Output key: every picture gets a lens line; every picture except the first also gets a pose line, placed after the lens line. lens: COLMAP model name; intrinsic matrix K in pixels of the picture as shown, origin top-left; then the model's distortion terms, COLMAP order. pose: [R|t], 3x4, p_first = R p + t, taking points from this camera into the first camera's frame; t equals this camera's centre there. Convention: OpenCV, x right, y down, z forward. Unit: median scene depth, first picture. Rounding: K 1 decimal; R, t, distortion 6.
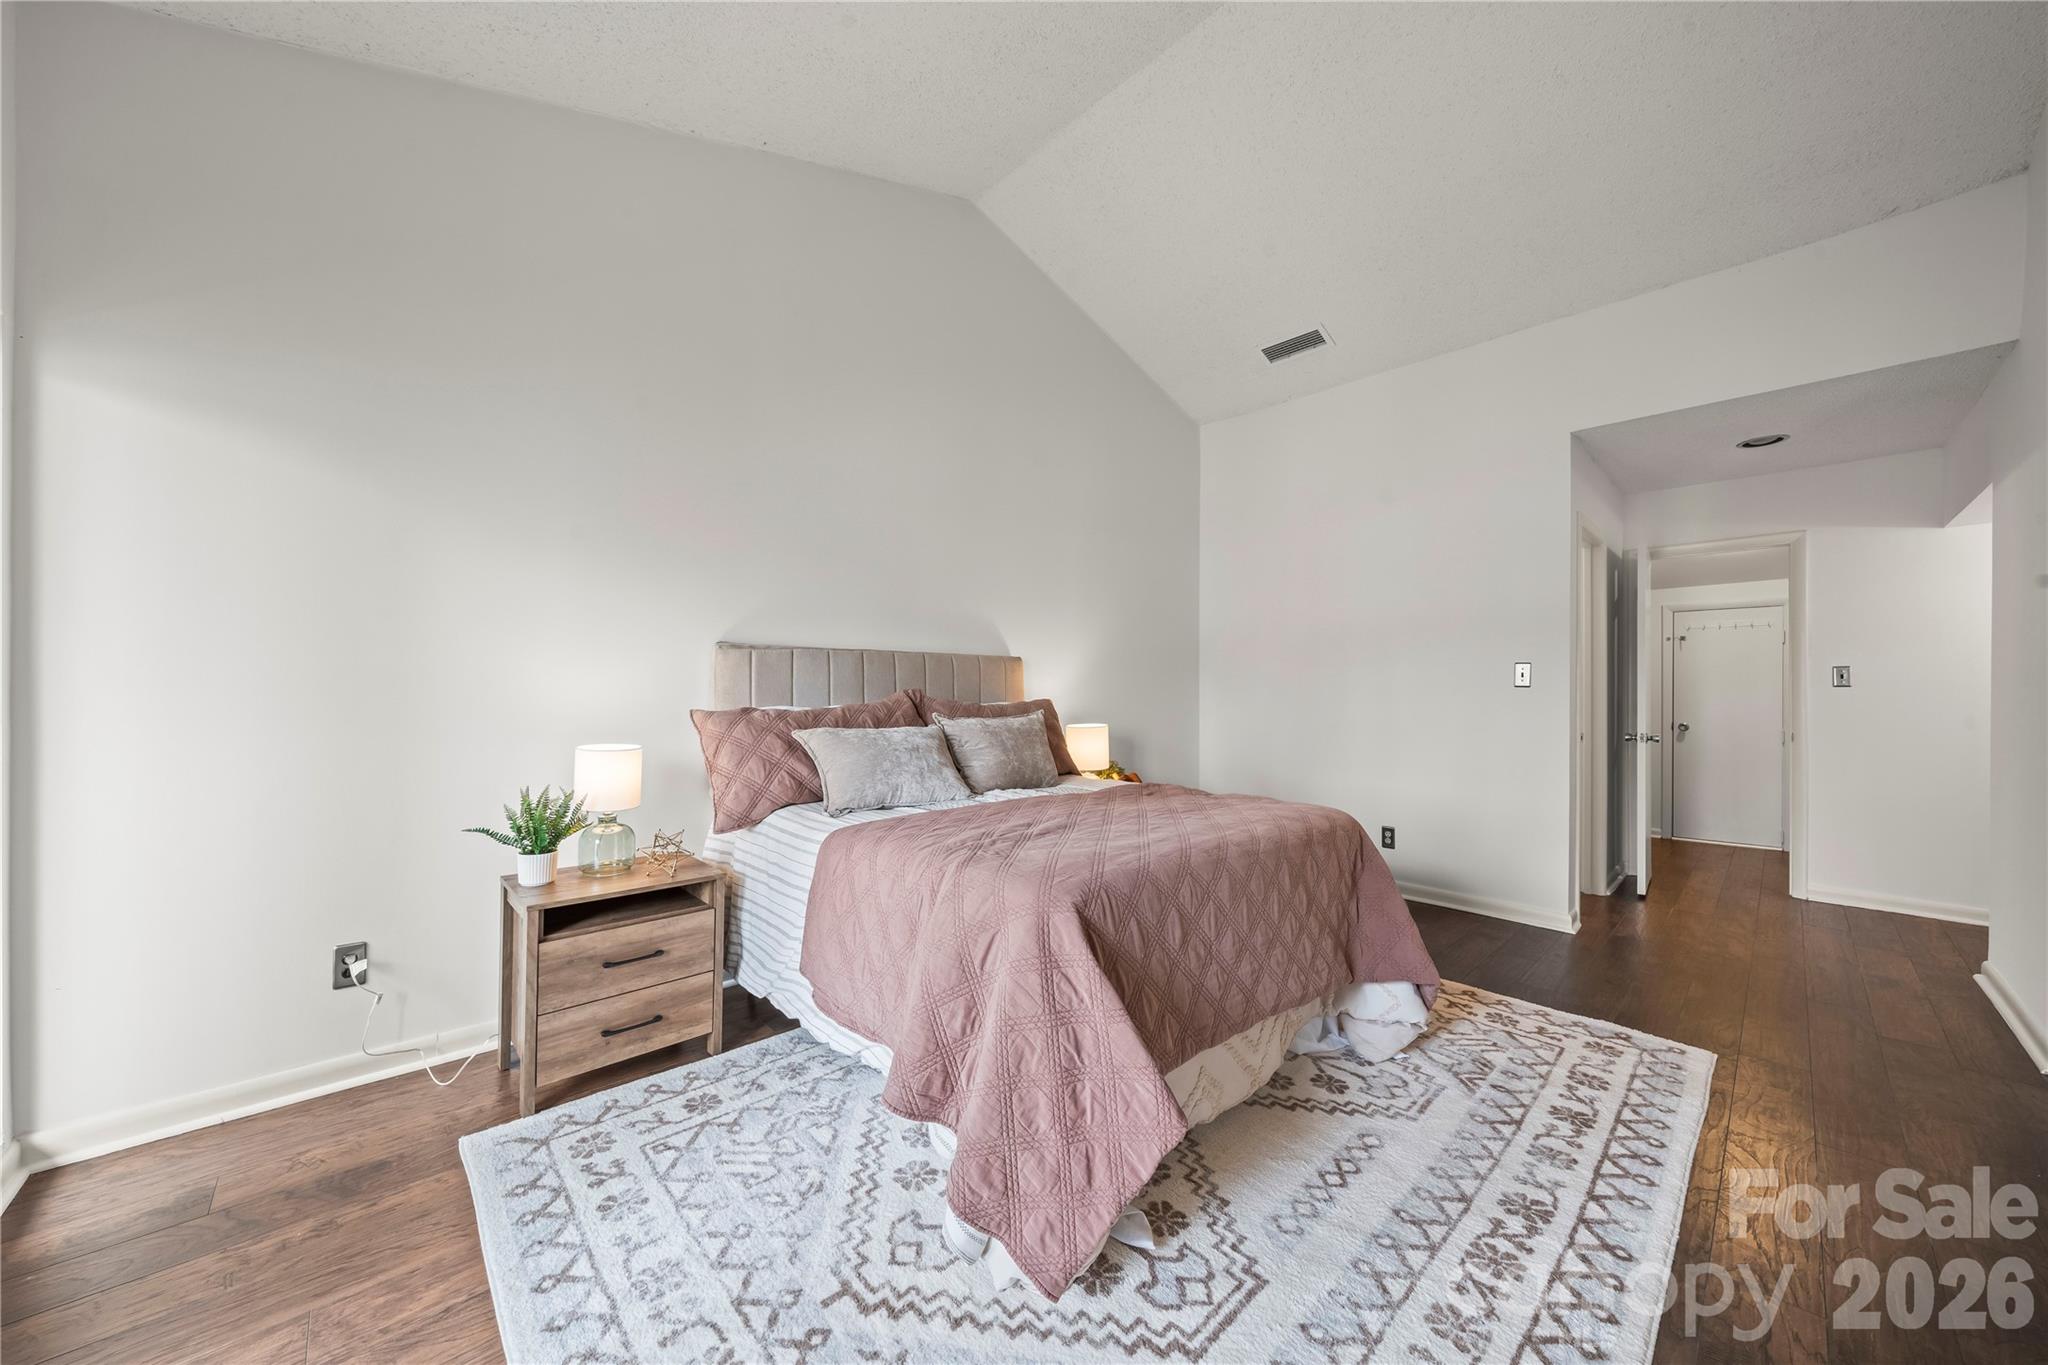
lens RADIAL K [[694.4, 0, 1038.3], [0, 694.4, 697.9], [0, 0, 1]] dist [-0.004021, 0.000034]
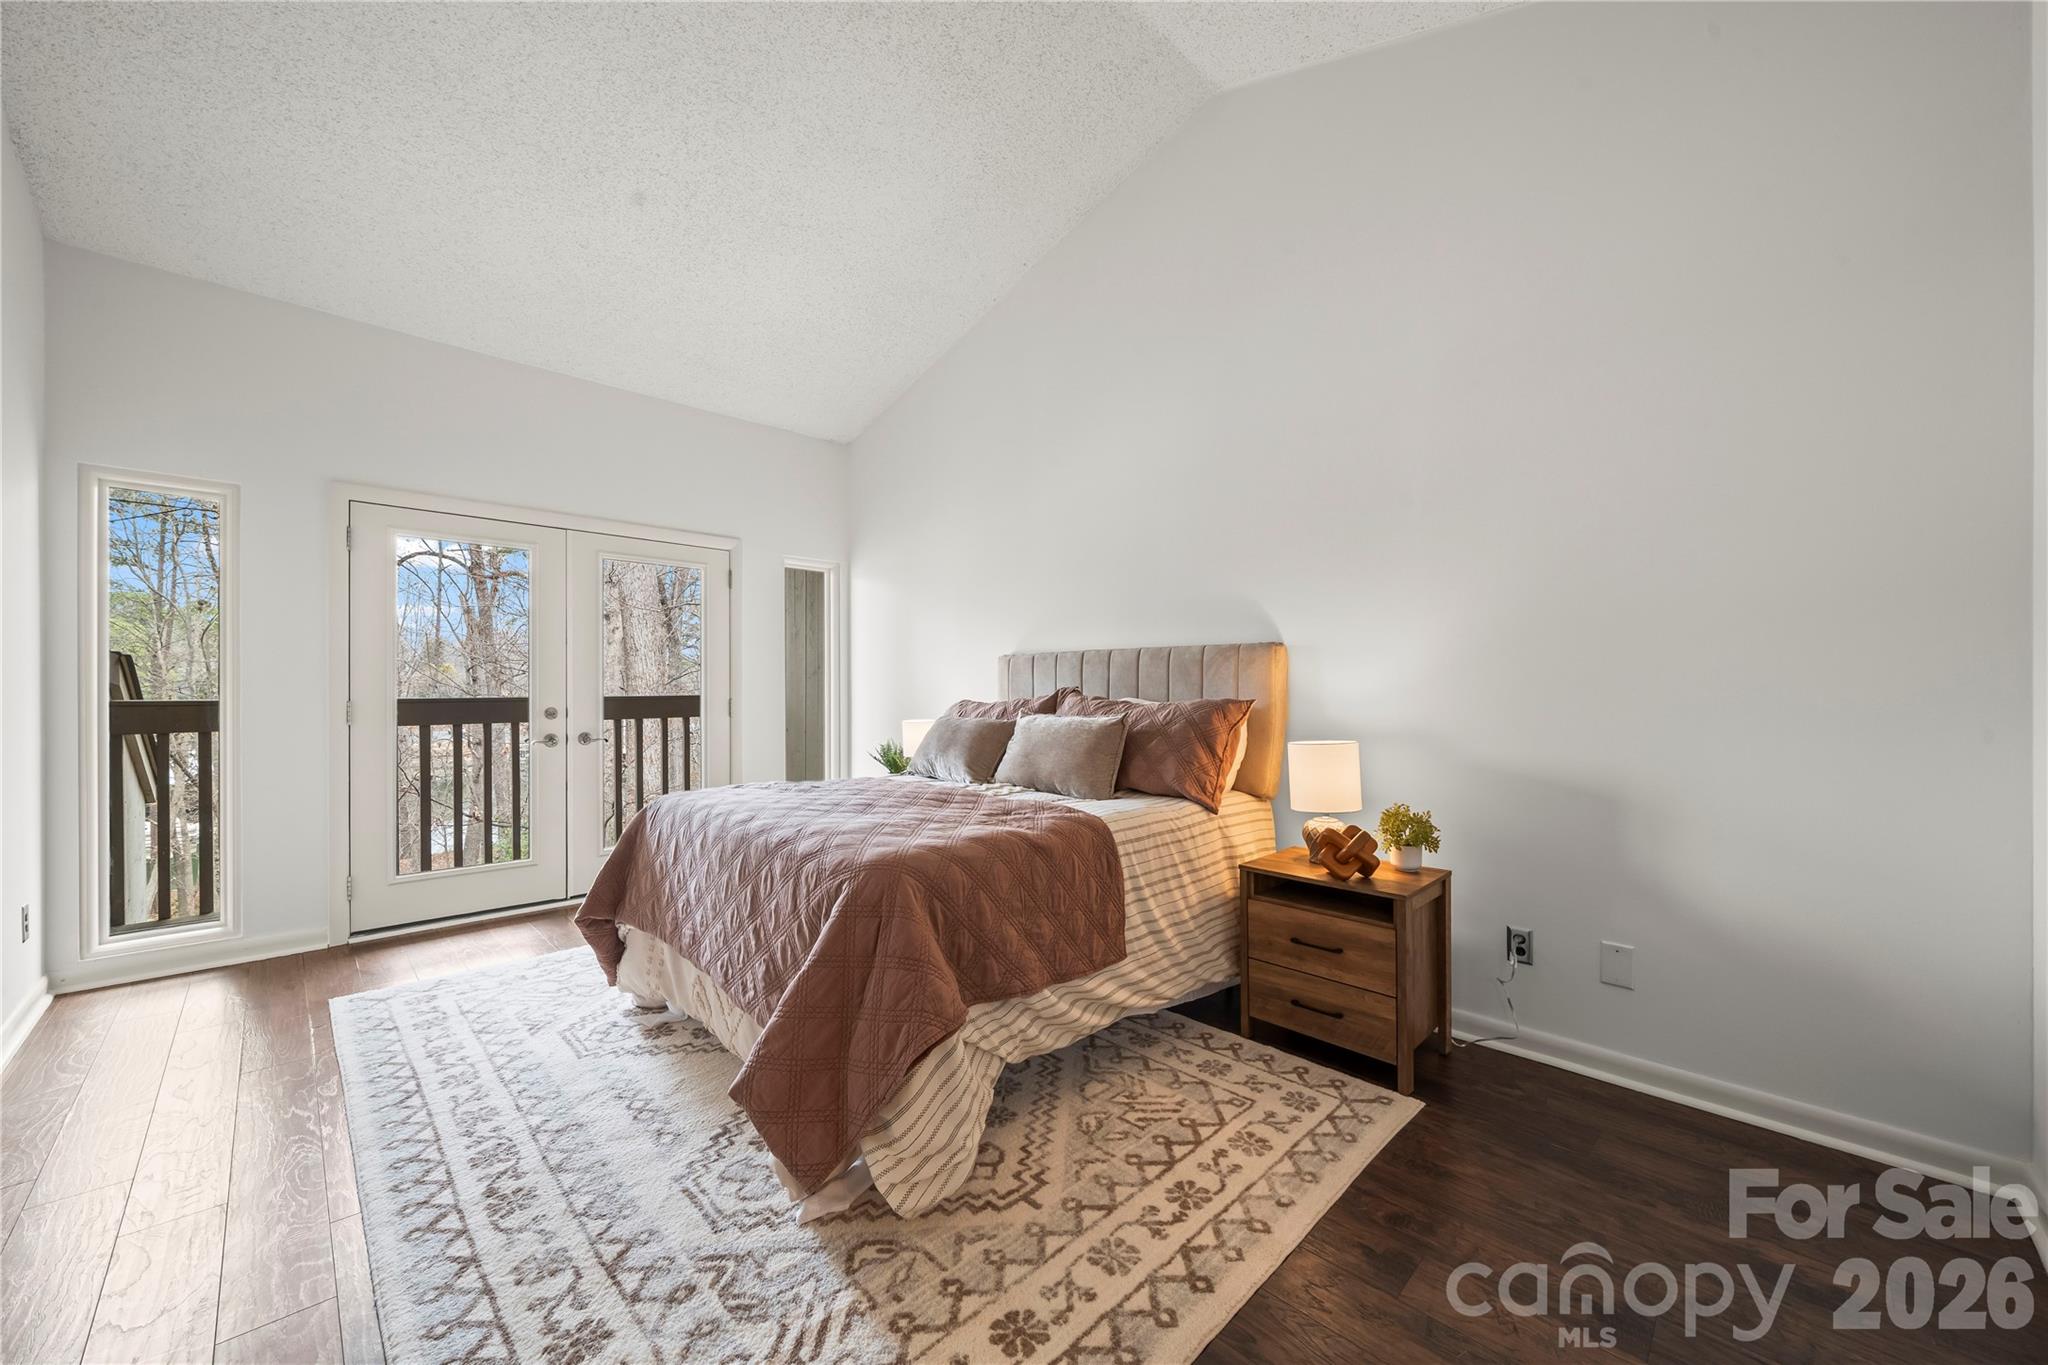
lens RADIAL K [[768.8, 0, 1035.5], [0, 768.8, 685.2], [0, 0, 1]] dist [-0.002586, -0.000287]
pose [[0.034019, -0.013290, -0.999333, 1.753701], [-0.012725, 0.999825, -0.013729, 0.003760], [0.999340, 0.013183, 0.033844, 1.624258]]
